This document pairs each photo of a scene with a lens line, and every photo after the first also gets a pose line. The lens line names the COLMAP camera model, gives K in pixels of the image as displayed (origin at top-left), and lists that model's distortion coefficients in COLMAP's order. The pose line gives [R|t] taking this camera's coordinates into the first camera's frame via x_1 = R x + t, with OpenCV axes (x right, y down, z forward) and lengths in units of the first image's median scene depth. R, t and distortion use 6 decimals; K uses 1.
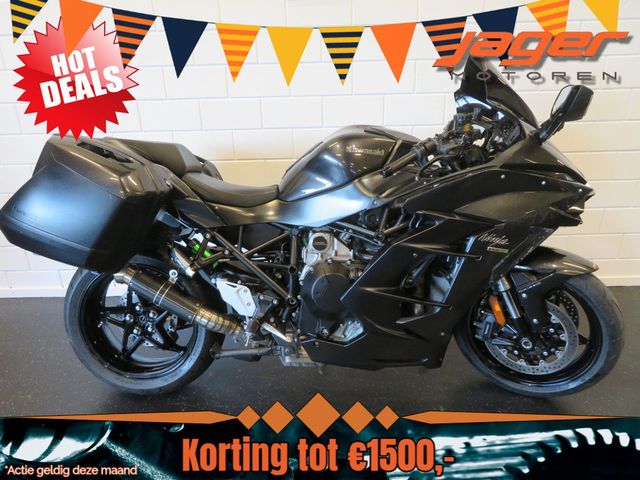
lens RADIAL K [[461.0, 0, 320.0], [0, 461.0, 240.0], [0, 0, 1]] dist [-0.006119, 0.004779]
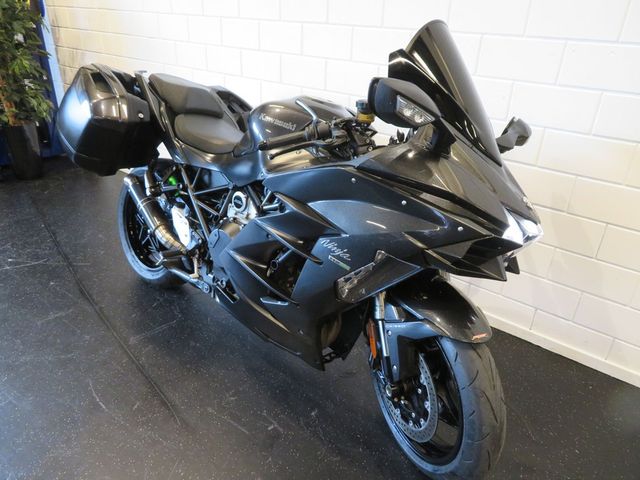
lens RADIAL K [[461.0, 0, 320.0], [0, 461.0, 240.0], [0, 0, 1]] dist [-0.006119, 0.004779]
pose [[0.779698, 0.330437, -0.531867, 0.723025], [-0.288563, 0.943462, 0.163128, -0.133925], [0.555700, 0.026286, 0.830967, 0.238333]]
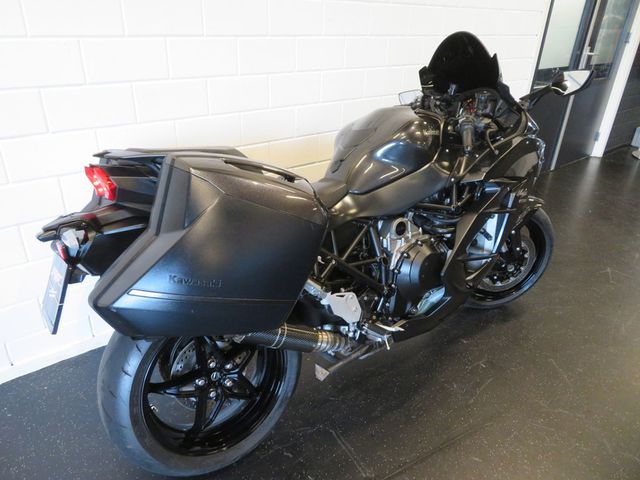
lens RADIAL K [[461.0, 0, 320.0], [0, 461.0, 240.0], [0, 0, 1]] dist [-0.006119, 0.004779]
pose [[0.769009, -0.242301, 0.591537, -0.737440], [0.191316, 0.970201, 0.148691, -0.152559], [-0.609937, -0.001174, 0.792449, 0.304137]]
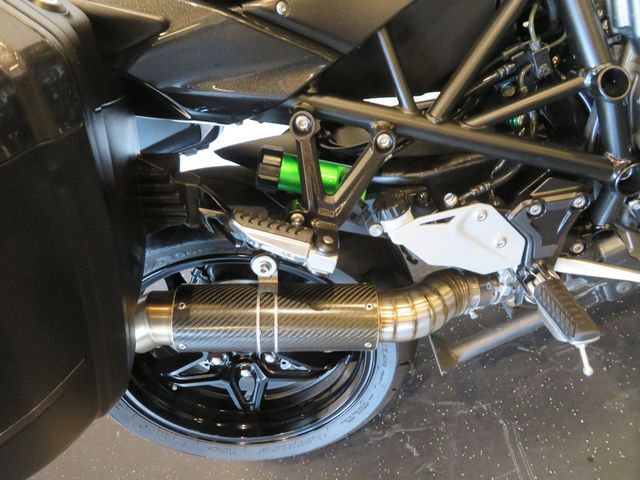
lens RADIAL K [[461.0, 0, 320.0], [0, 461.0, 240.0], [0, 0, 1]] dist [-0.006119, 0.004779]
pose [[0.874323, -0.447345, -0.188259, -0.209659], [0.484995, 0.790568, 0.373875, -0.053108], [-0.018419, -0.418193, 0.908172, 0.704098]]
